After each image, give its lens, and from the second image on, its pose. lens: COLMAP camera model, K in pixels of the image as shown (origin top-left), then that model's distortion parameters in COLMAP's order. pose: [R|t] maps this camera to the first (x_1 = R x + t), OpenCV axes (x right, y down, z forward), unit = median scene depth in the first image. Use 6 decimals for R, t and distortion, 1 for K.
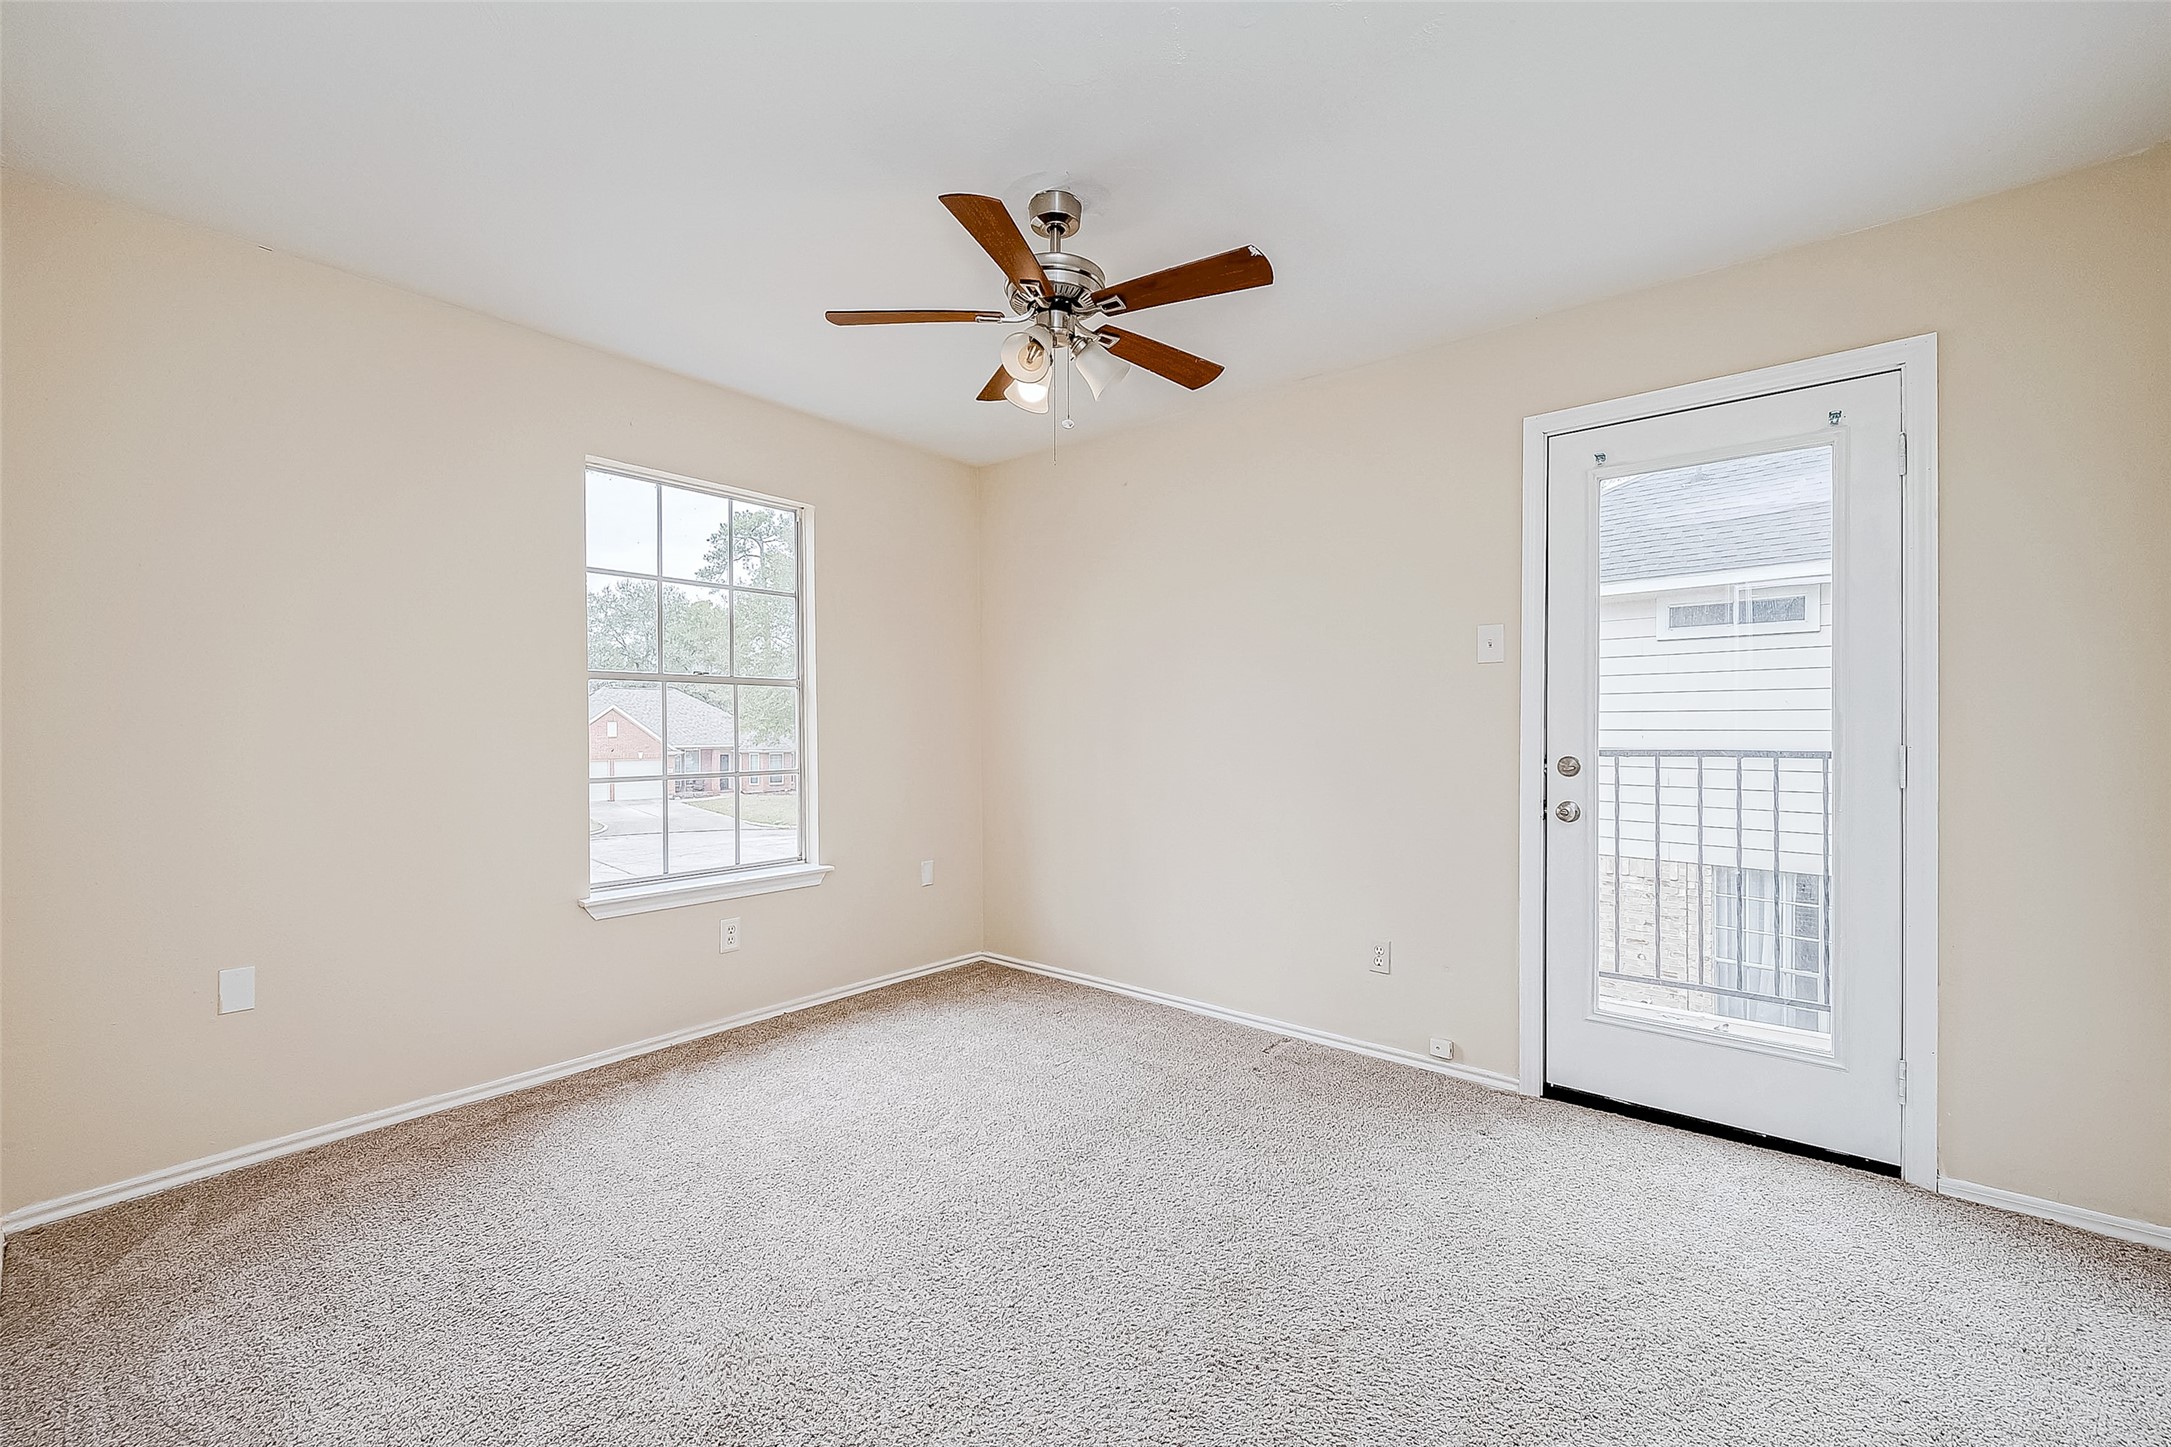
lens RADIAL K [[867.0, 0, 1090.6], [0, 867.0, 728.5], [0, 0, 1]] dist [-0.002880, 0.002014]
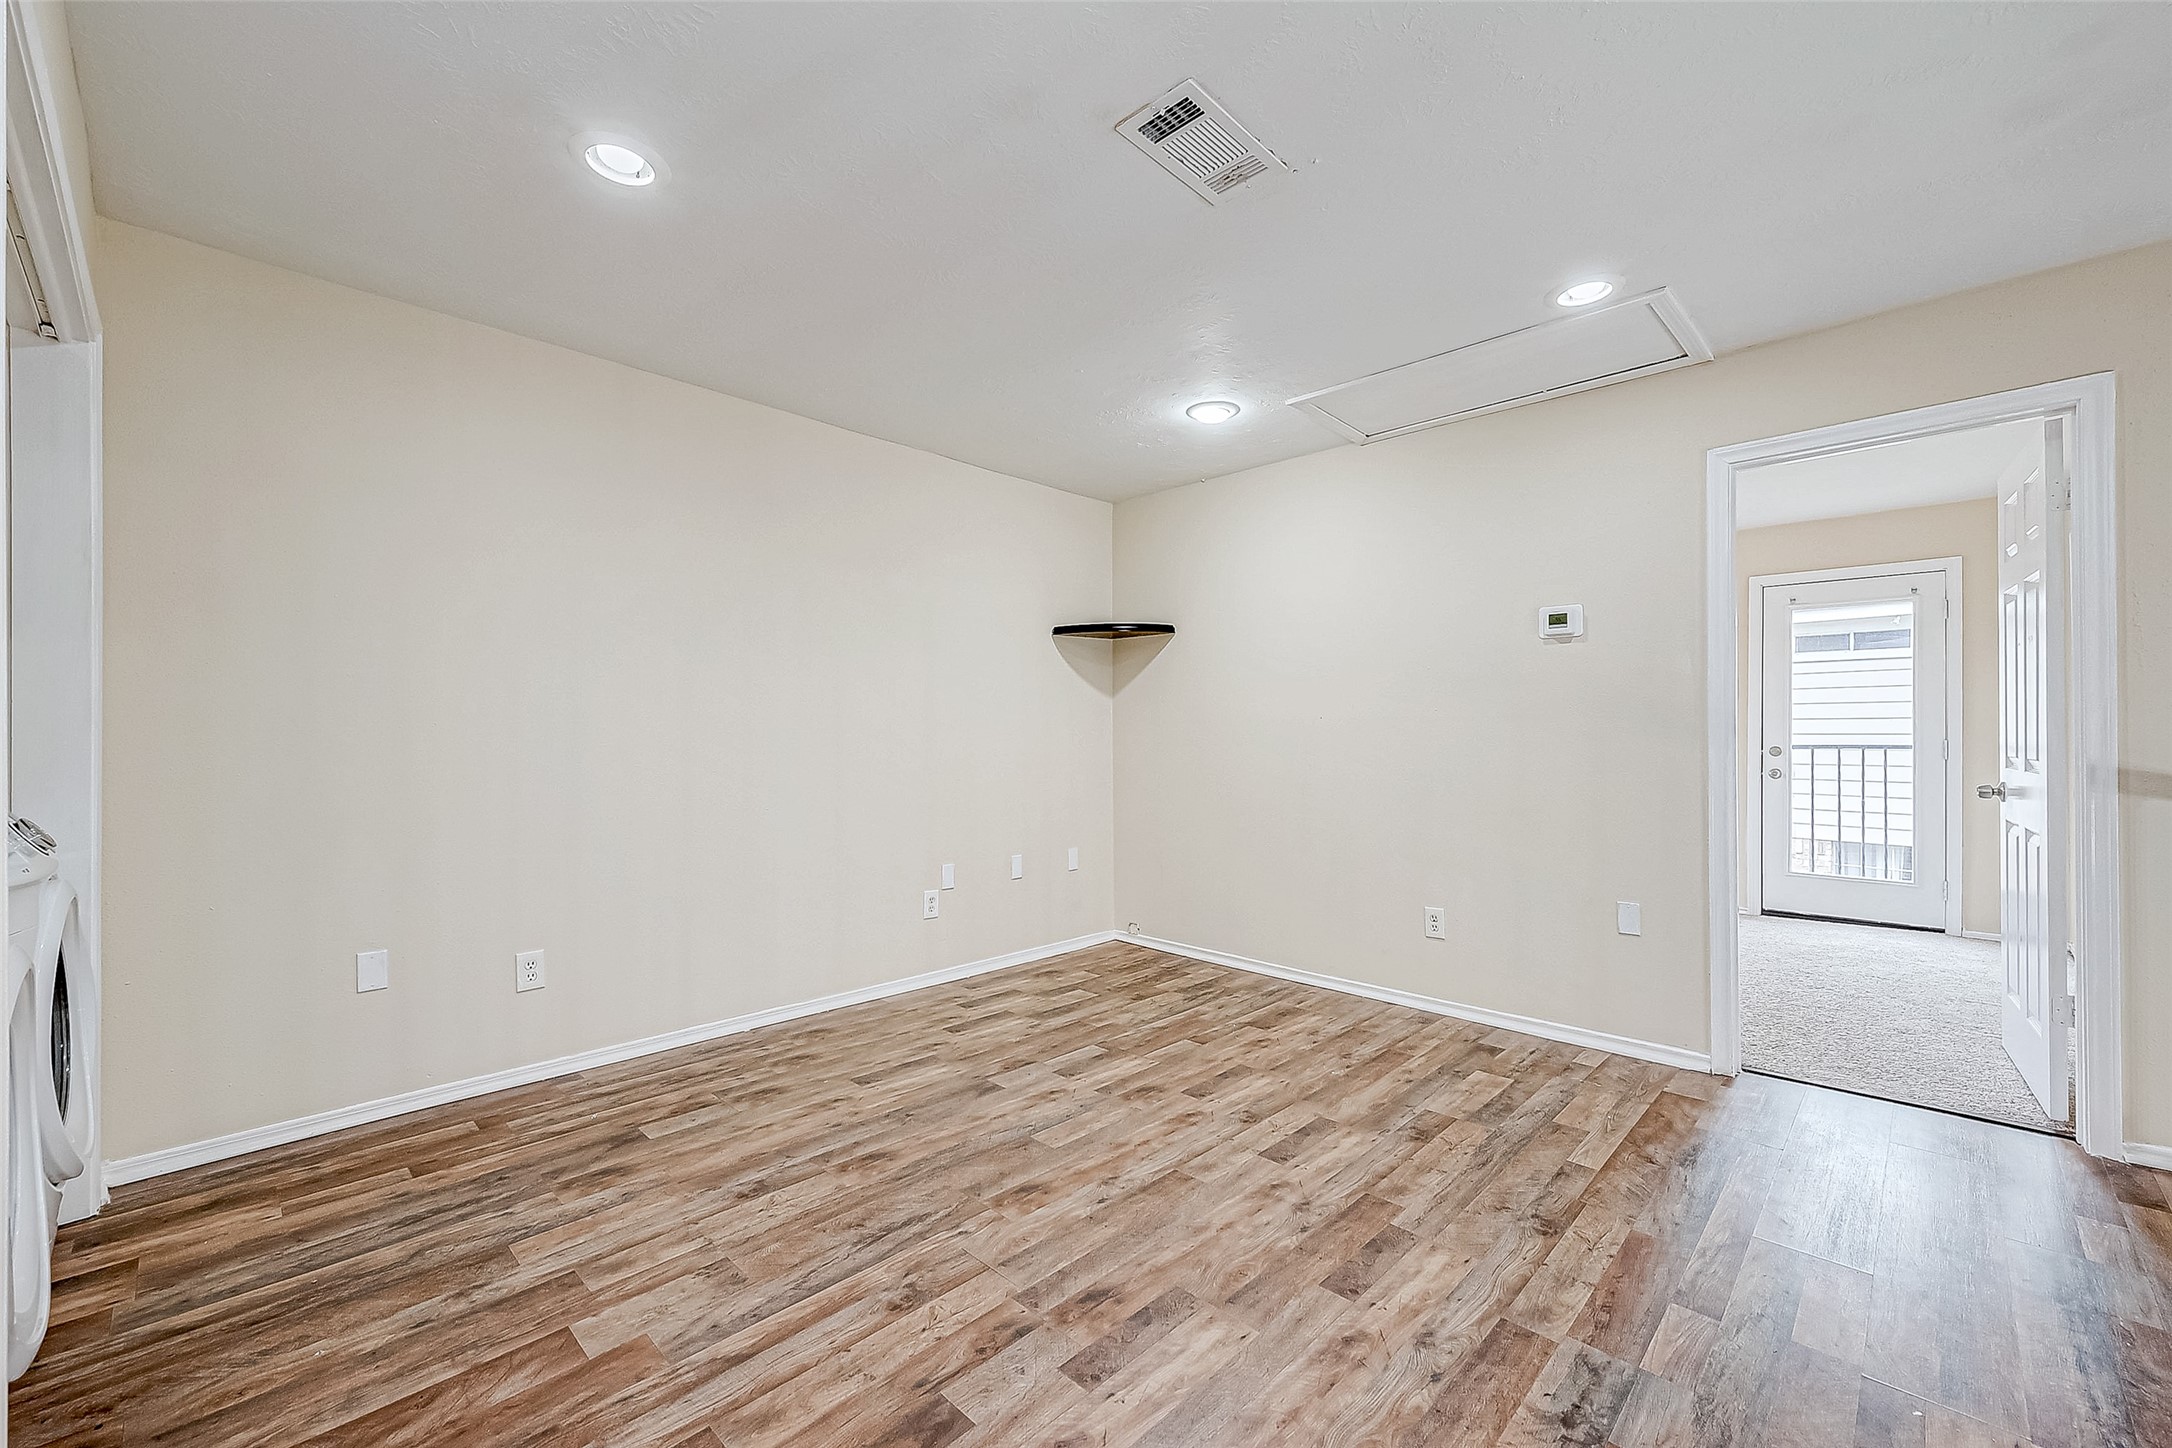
lens RADIAL K [[867.4, 0, 1070.8], [0, 867.4, 728.7], [0, 0, 1]] dist [-0.002880, 0.002014]
pose [[0.996372, 0.001800, -0.085084, -0.828768], [-0.001839, 0.999998, -0.000385, -0.005707], [0.085083, 0.000540, 0.996374, -1.048955]]
